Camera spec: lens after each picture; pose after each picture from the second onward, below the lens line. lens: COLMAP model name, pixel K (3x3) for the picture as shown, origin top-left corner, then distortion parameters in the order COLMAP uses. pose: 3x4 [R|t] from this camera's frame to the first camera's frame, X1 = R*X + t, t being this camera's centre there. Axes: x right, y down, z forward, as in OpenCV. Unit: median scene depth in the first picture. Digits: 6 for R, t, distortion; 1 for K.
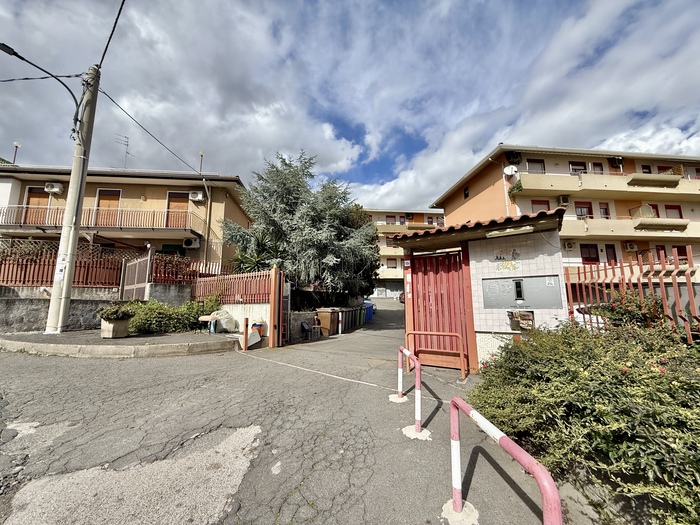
lens RADIAL K [[279.1, 0, 349.2], [0, 279.1, 262.4], [0, 0, 1]] dist [-0.000841, 0.000333]
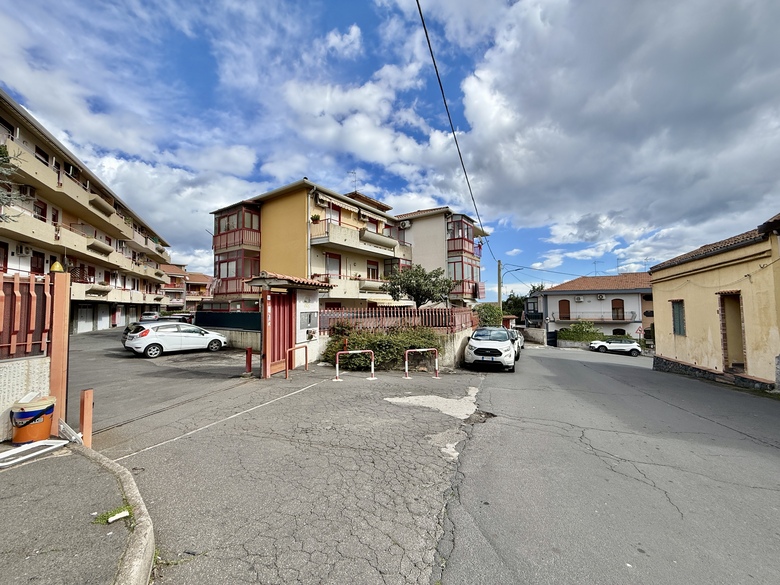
lens RADIAL K [[311.0, 0, 389.1], [0, 311.0, 292.3], [0, 0, 1]] dist [-0.000841, 0.000333]
pose [[-0.336515, 0.053441, 0.940160, -1.135503], [-0.127617, 0.986590, -0.101759, 0.047695], [-0.932991, -0.154224, -0.325182, 0.856259]]
